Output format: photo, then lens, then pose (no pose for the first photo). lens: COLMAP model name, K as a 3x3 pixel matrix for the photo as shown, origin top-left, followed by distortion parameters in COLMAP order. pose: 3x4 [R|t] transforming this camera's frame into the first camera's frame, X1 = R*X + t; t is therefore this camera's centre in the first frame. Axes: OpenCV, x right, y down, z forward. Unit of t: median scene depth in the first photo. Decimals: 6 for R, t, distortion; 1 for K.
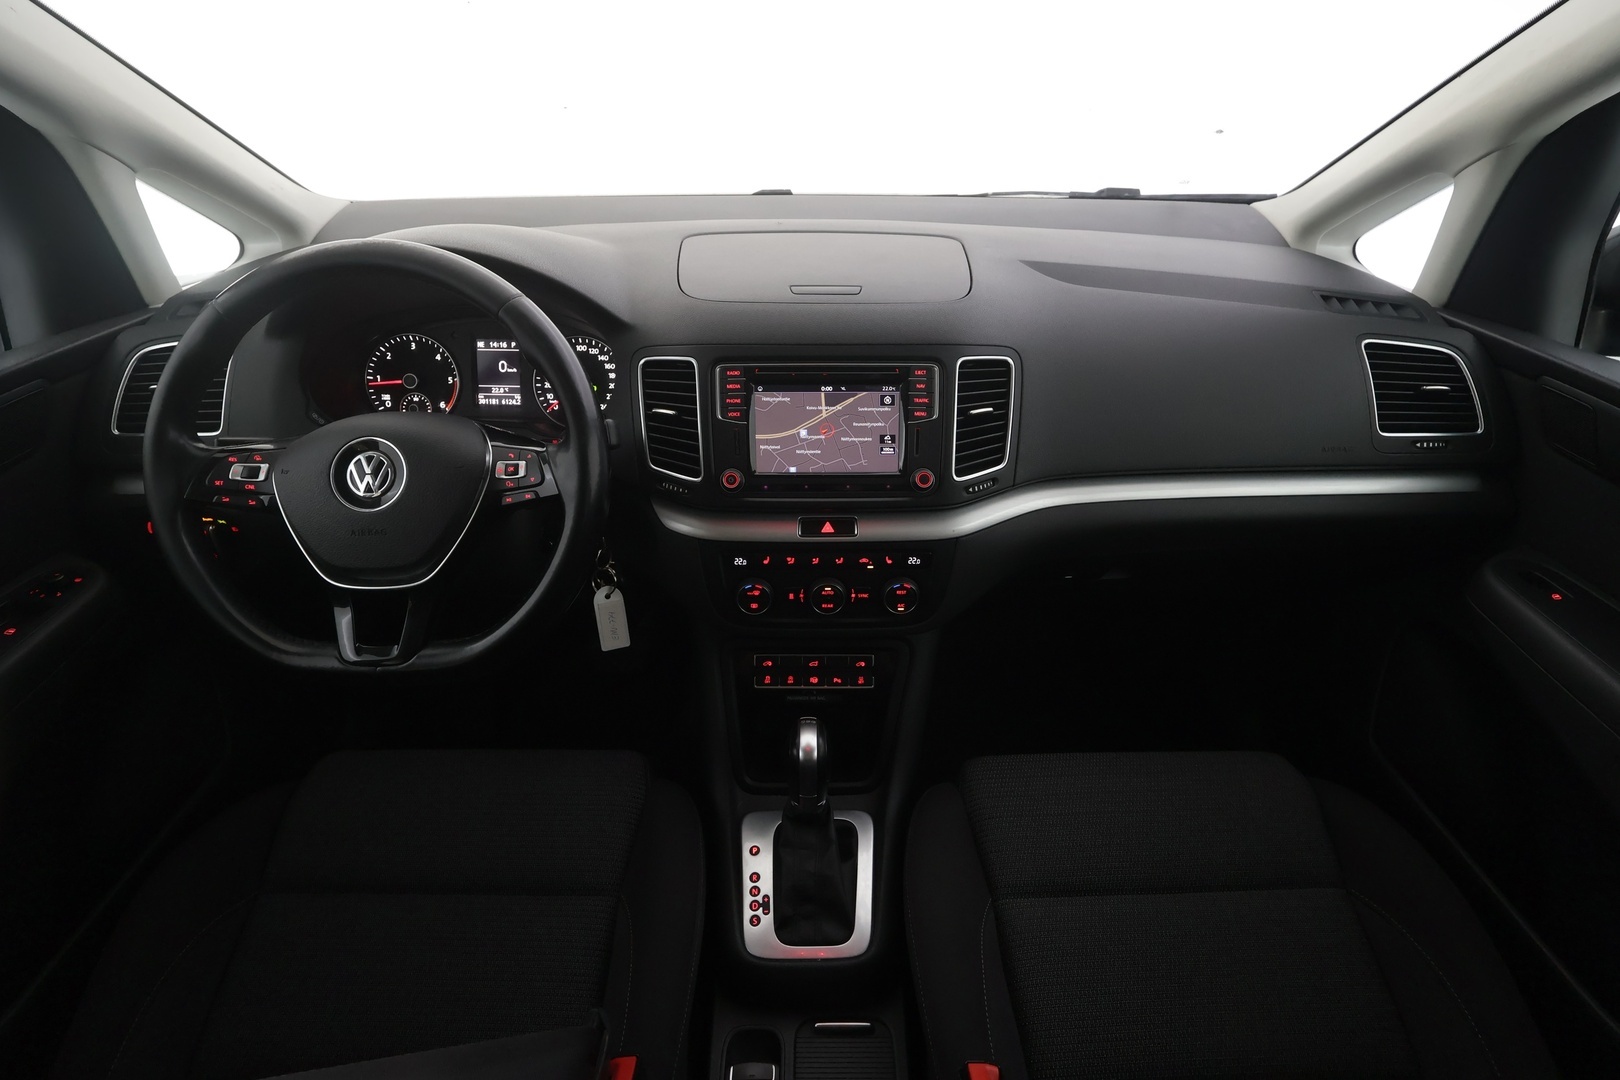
lens RADIAL K [[747.3, 0, 810.6], [0, 747.3, 538.9], [0, 0, 1]] dist [-0.004687, 0.002821]
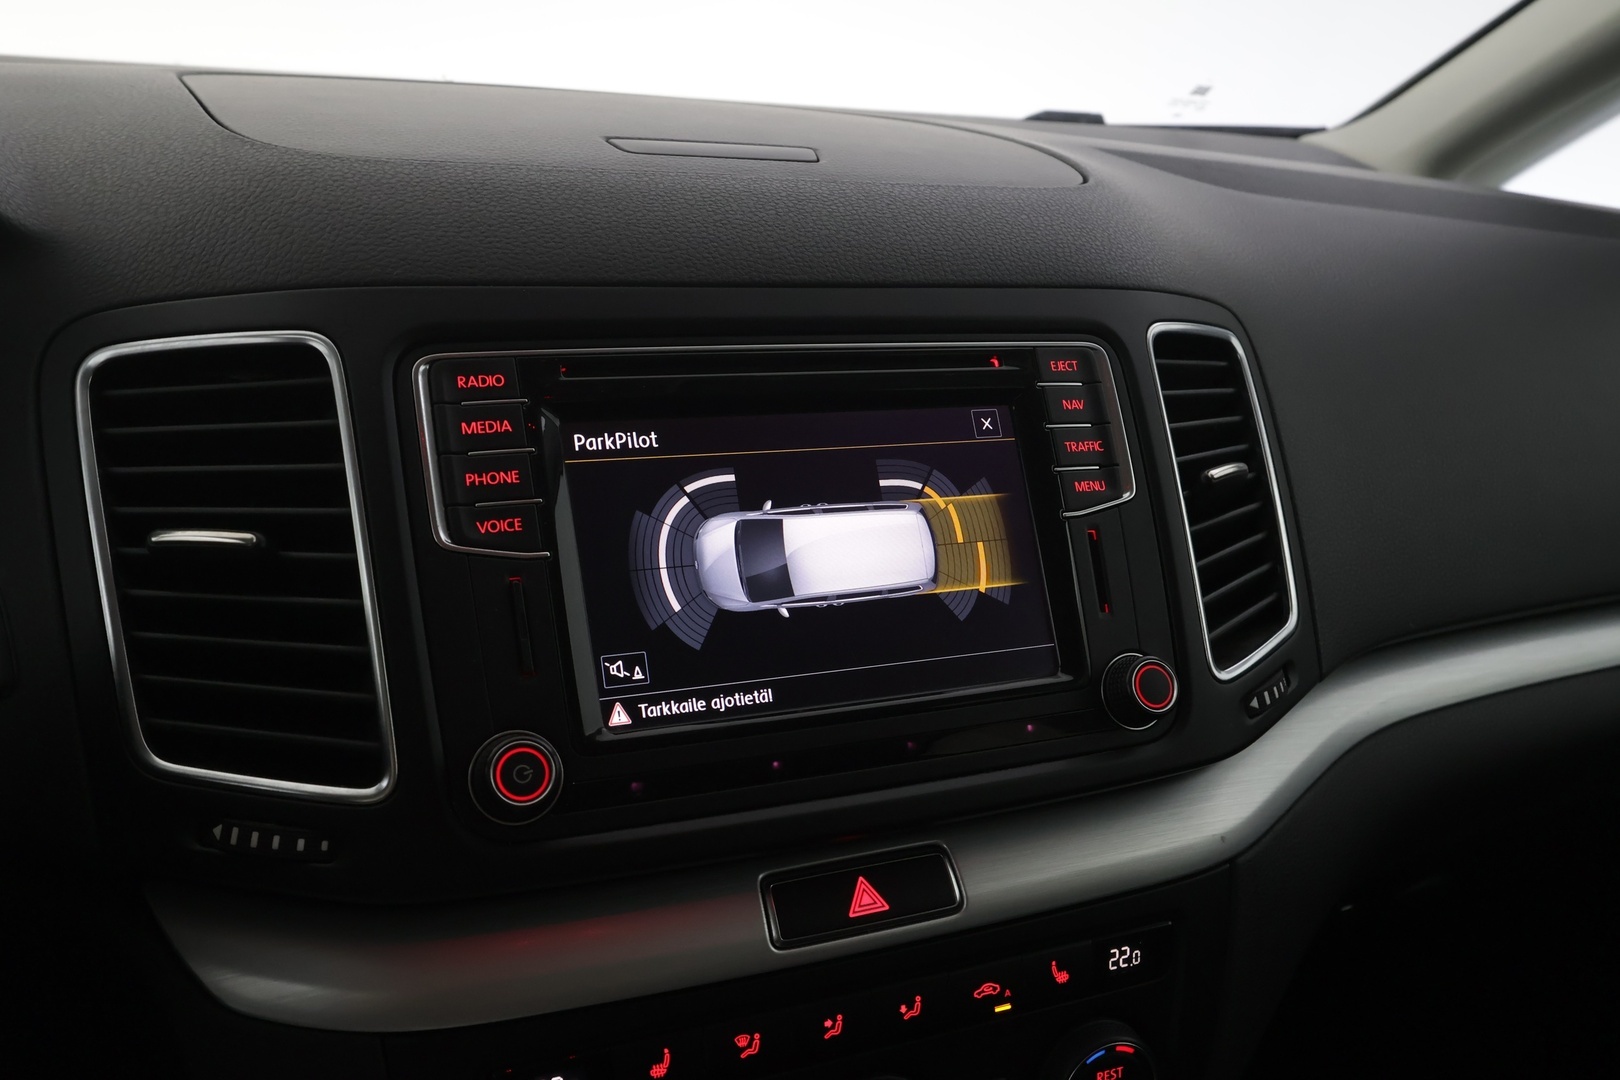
lens RADIAL K [[1267.7, 0, 810.1], [0, 1267.7, 541.9], [0, 0, 1]] dist [-0.003612, 0.005648]
pose [[0.929152, -0.070989, 0.362820, -0.157950], [0.149864, 0.969466, -0.194105, -0.054543], [-0.337962, 0.234727, 0.911419, 0.530057]]
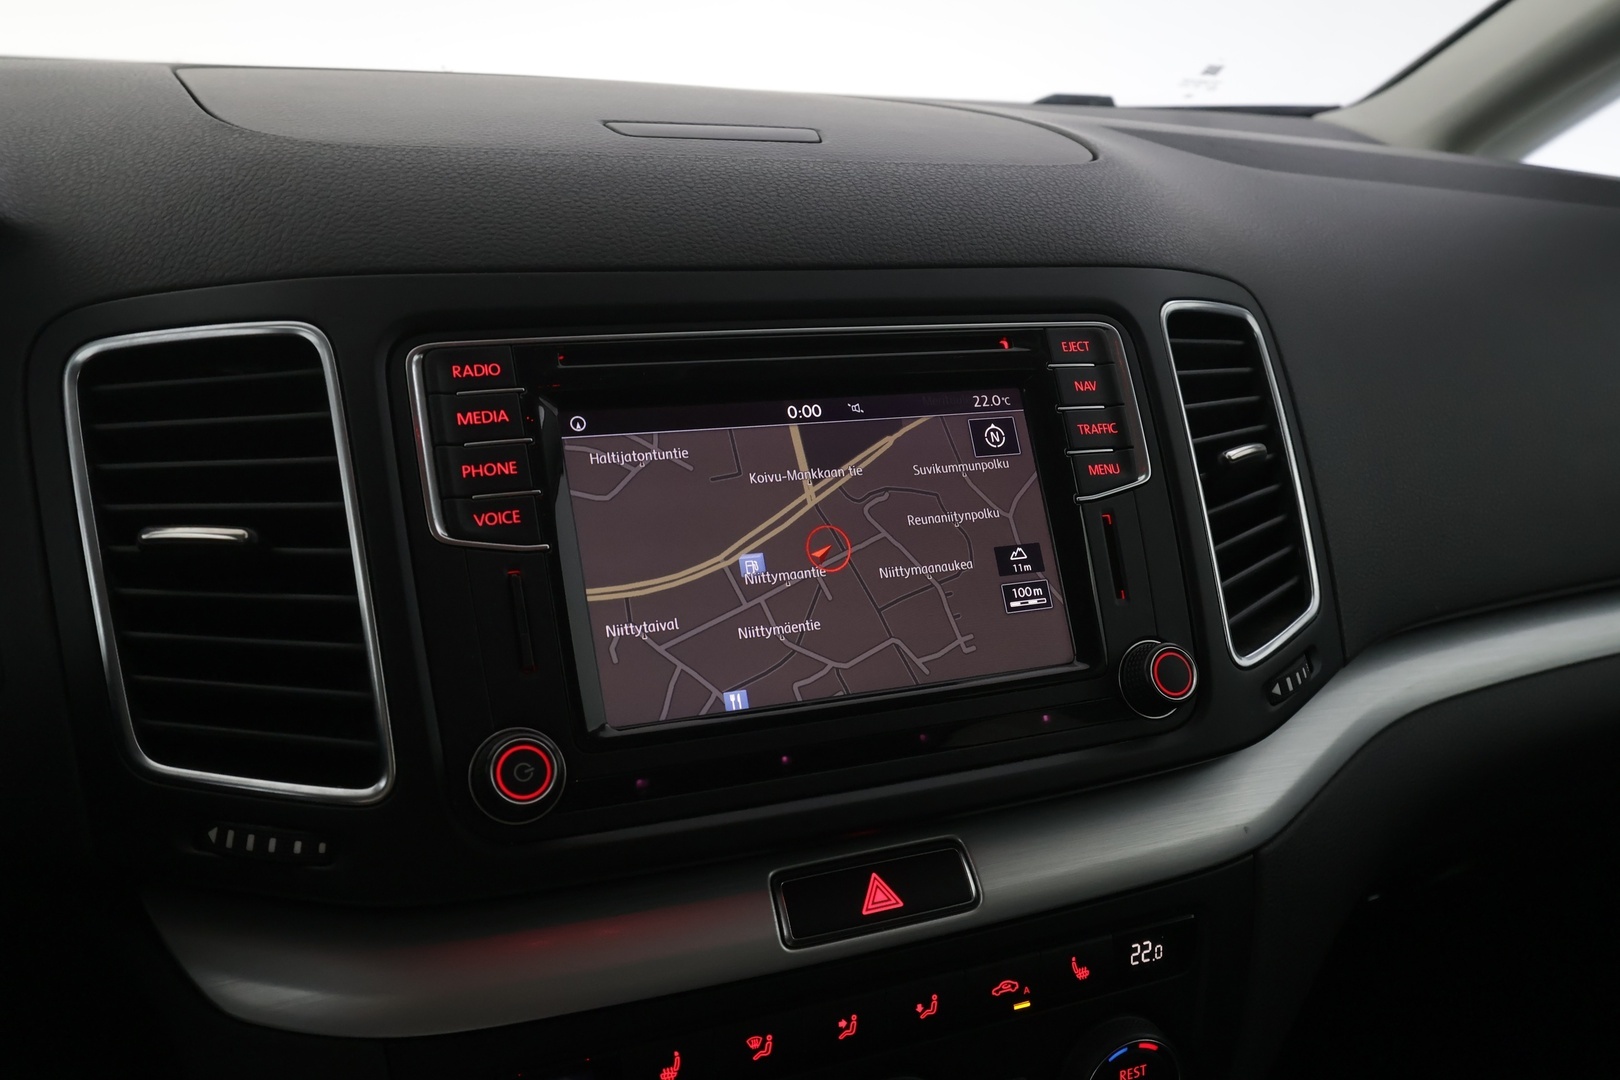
lens RADIAL K [[1267.7, 0, 810.1], [0, 1267.7, 540.8], [0, 0, 1]] dist [-0.003612, 0.005648]
pose [[0.932418, -0.086183, 0.350954, -0.150668], [0.161896, 0.967859, -0.192453, -0.054345], [-0.323088, 0.236265, 0.916402, 0.540469]]
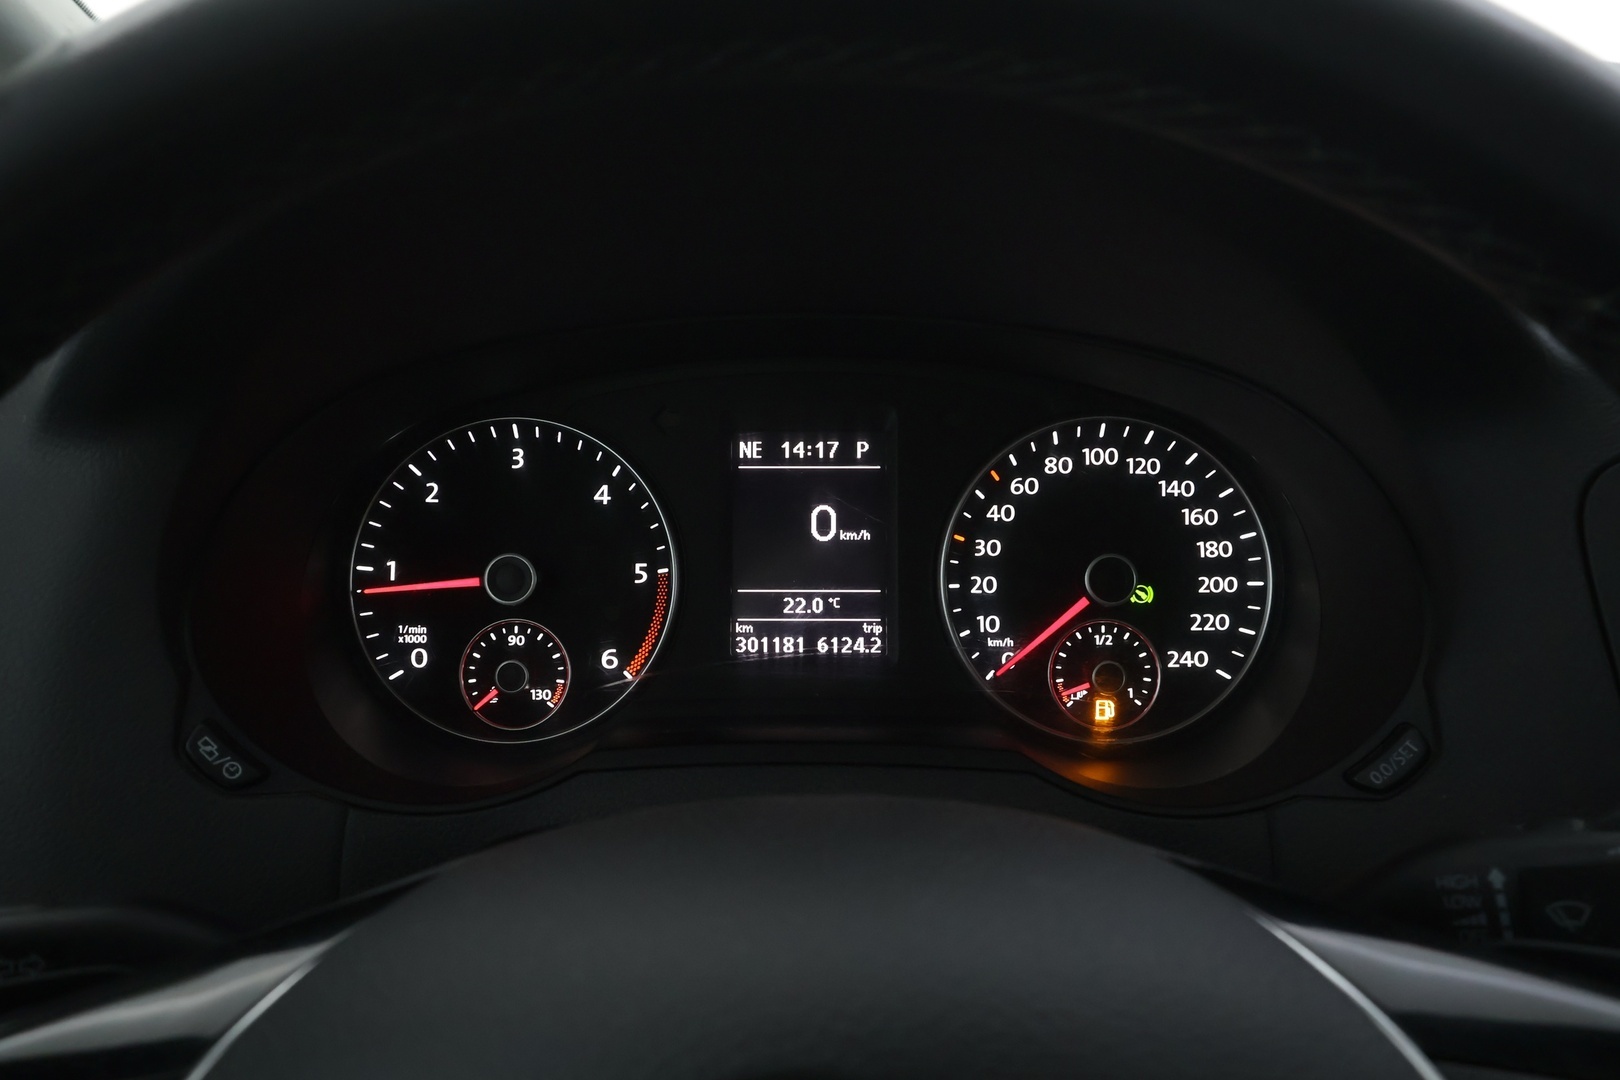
lens RADIAL K [[1267.7, 0, 812.7], [0, 1267.7, 529.3], [0, 0, 1]] dist [-0.003612, 0.005648]
pose [[0.999724, -0.013948, -0.018906, -0.477737], [0.010171, 0.982322, -0.186922, -0.161394], [0.021179, 0.186678, 0.982193, 0.612057]]
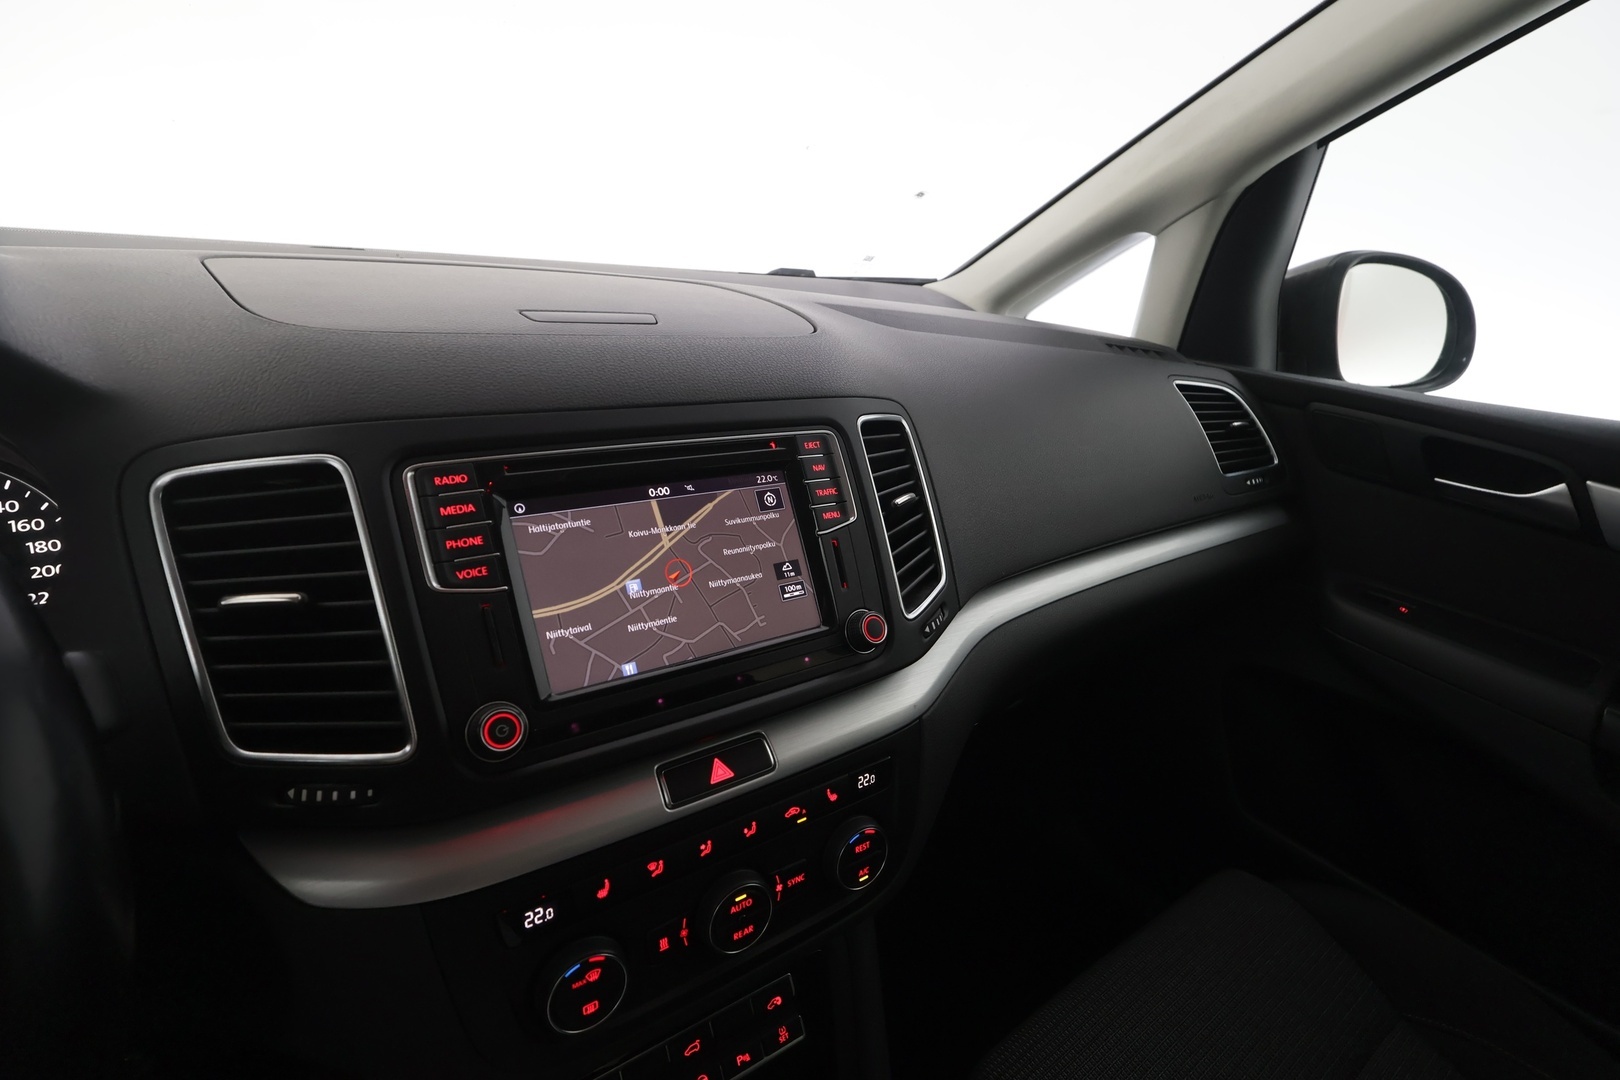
lens RADIAL K [[747.3, 0, 812.7], [0, 747.3, 541.2], [0, 0, 1]] dist [-0.004687, 0.002821]
pose [[0.824700, -0.147010, 0.546130, -0.164698], [0.245735, 0.962857, -0.111893, -0.086783], [-0.509396, 0.226481, 0.830194, 0.530179]]
